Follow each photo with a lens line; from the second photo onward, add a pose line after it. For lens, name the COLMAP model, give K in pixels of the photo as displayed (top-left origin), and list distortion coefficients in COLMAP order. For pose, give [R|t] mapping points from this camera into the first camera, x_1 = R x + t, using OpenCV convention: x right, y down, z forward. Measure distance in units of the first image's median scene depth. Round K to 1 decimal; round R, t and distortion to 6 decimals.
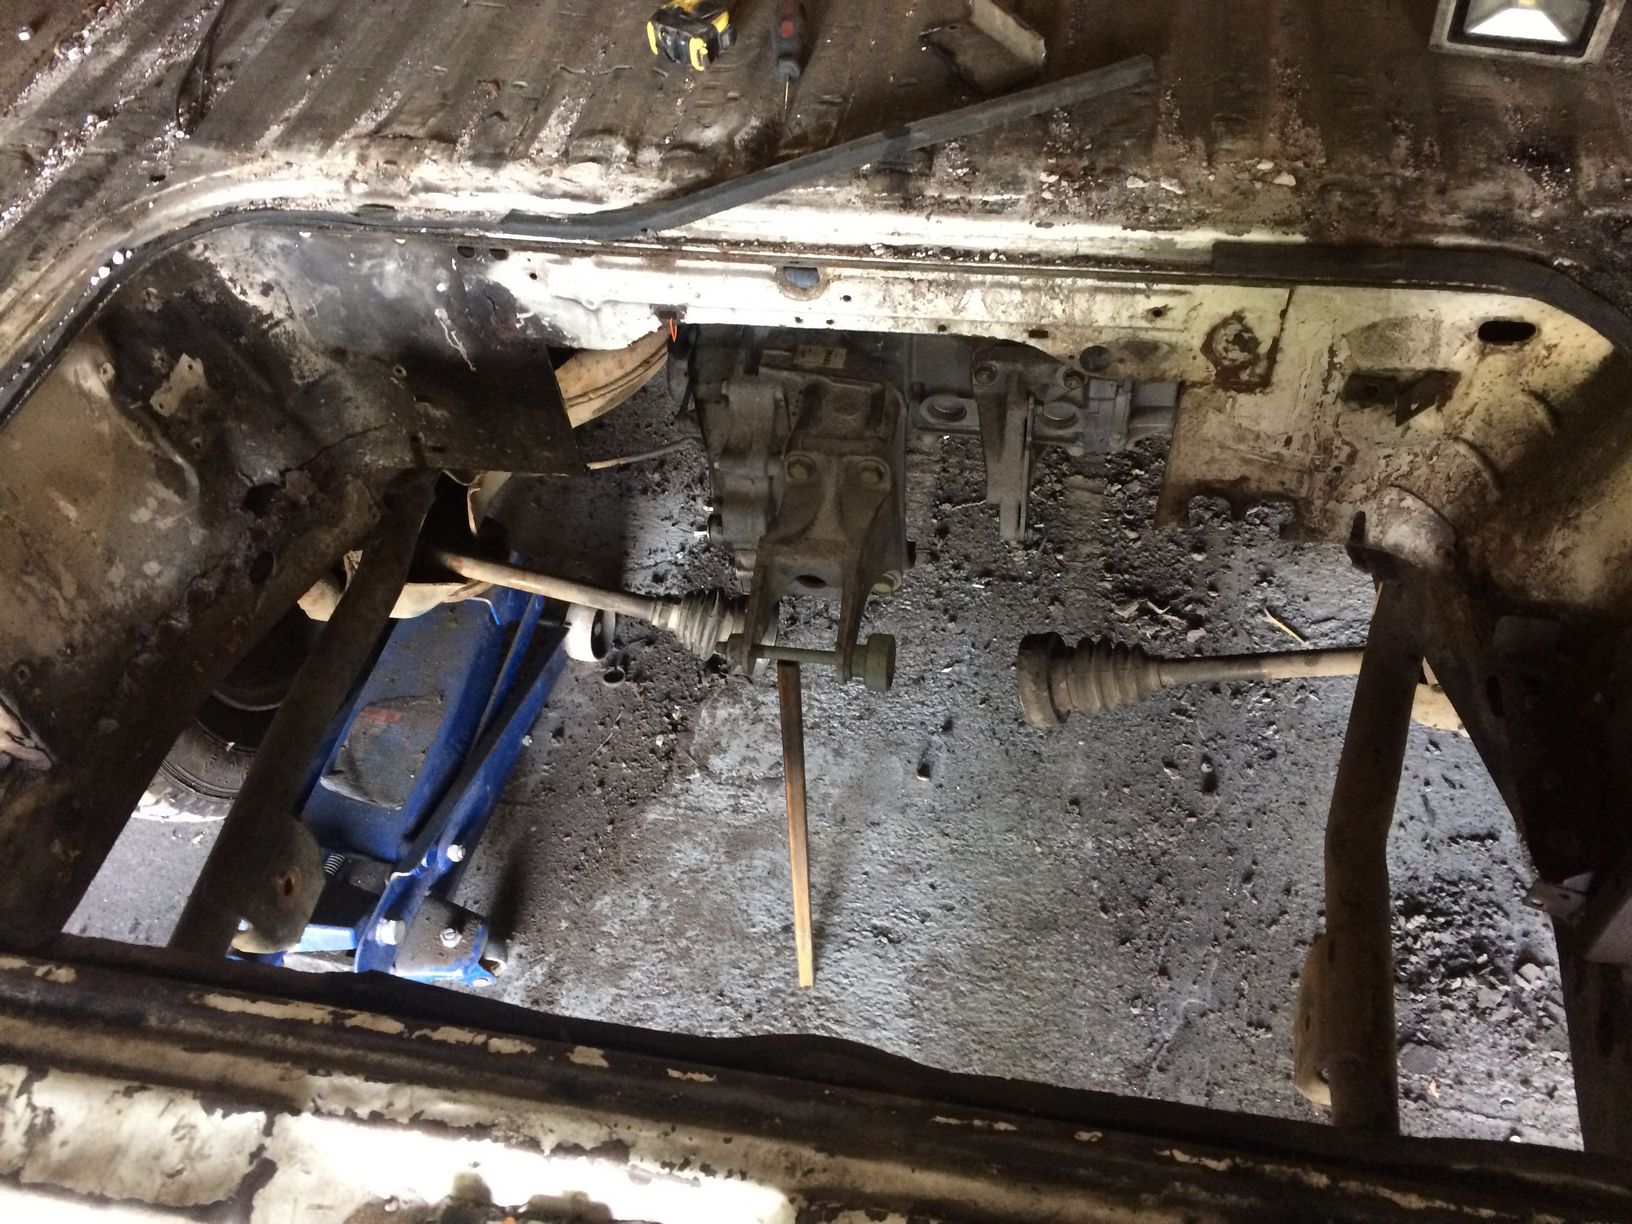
lens RADIAL K [[1398.0, 0, 815.8], [0, 1398.0, 604.7], [0, 0, 1]] dist [0.084963, -0.093430]
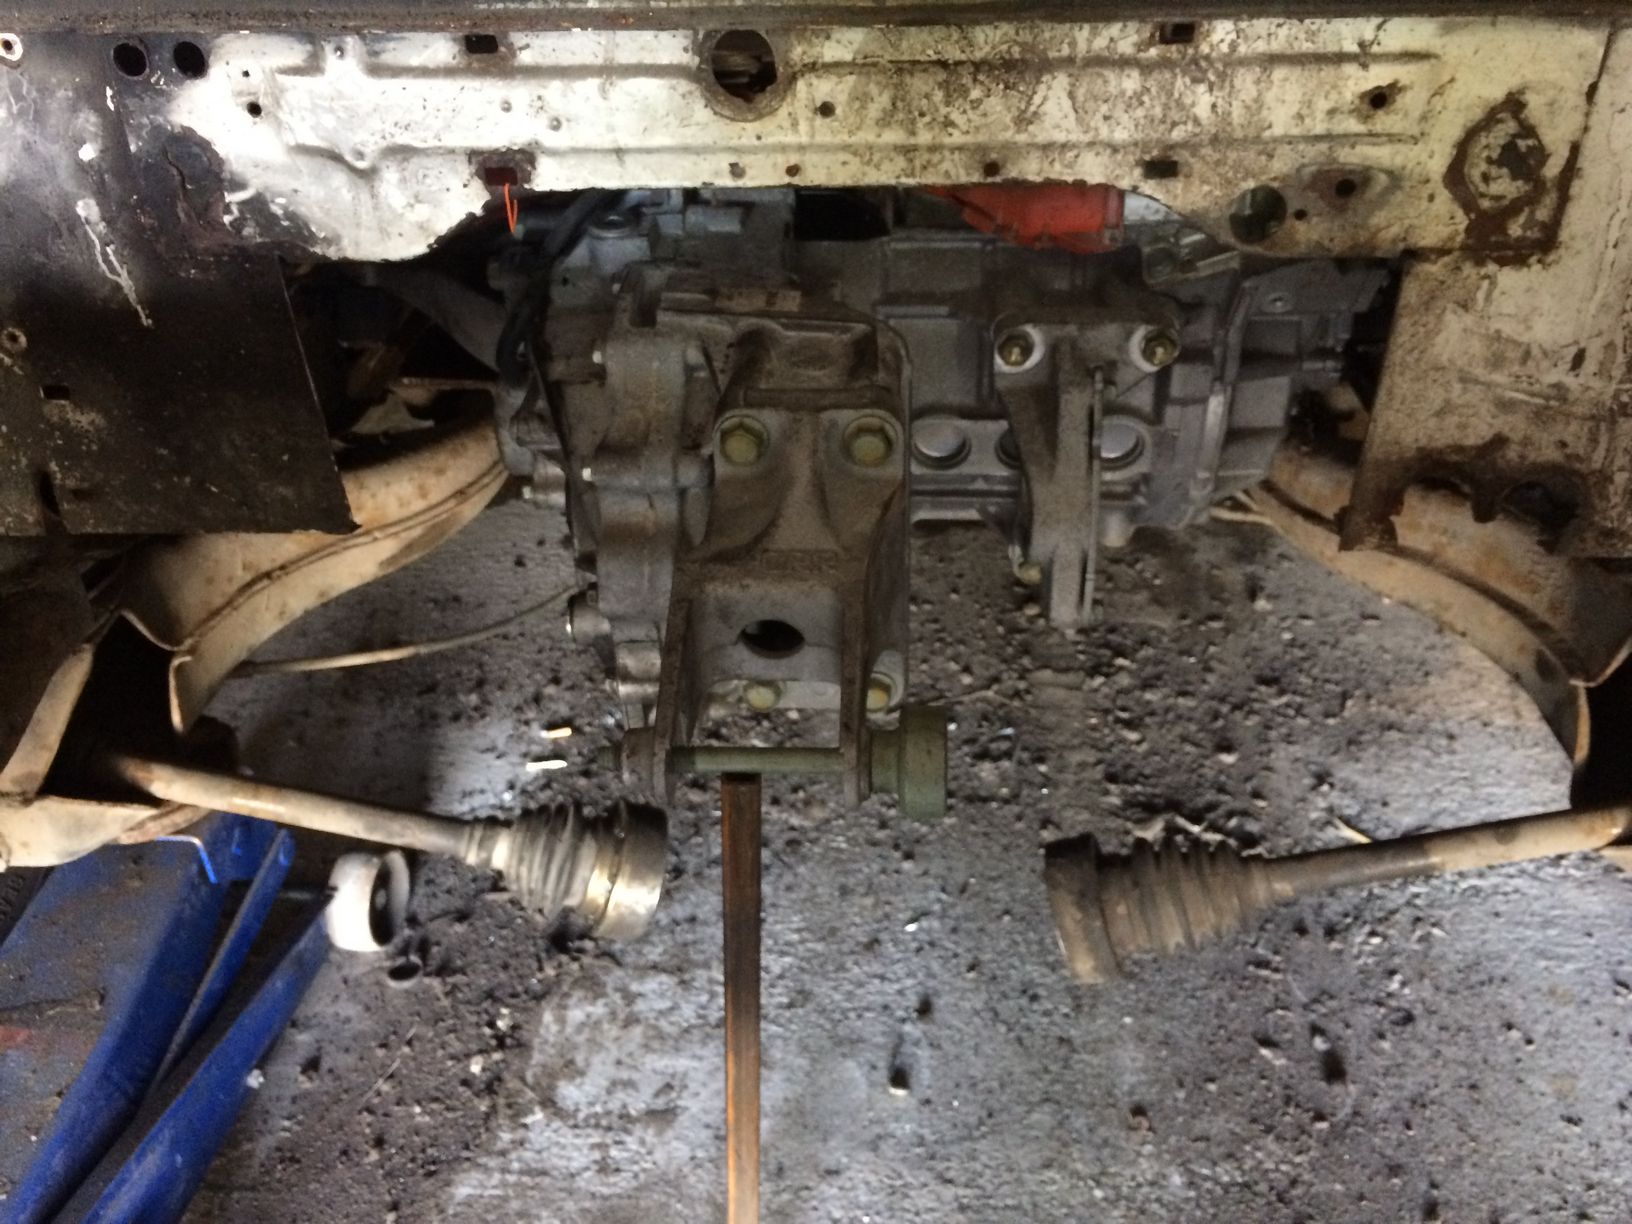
lens RADIAL K [[1398.4, 0, 809.3], [0, 1398.4, 611.1], [0, 0, 1]] dist [0.089394, -0.135127]
pose [[0.991406, -0.026810, 0.128048, -0.041628], [0.060190, 0.962507, -0.264494, 0.083108], [-0.116156, 0.269928, 0.955849, 0.340493]]
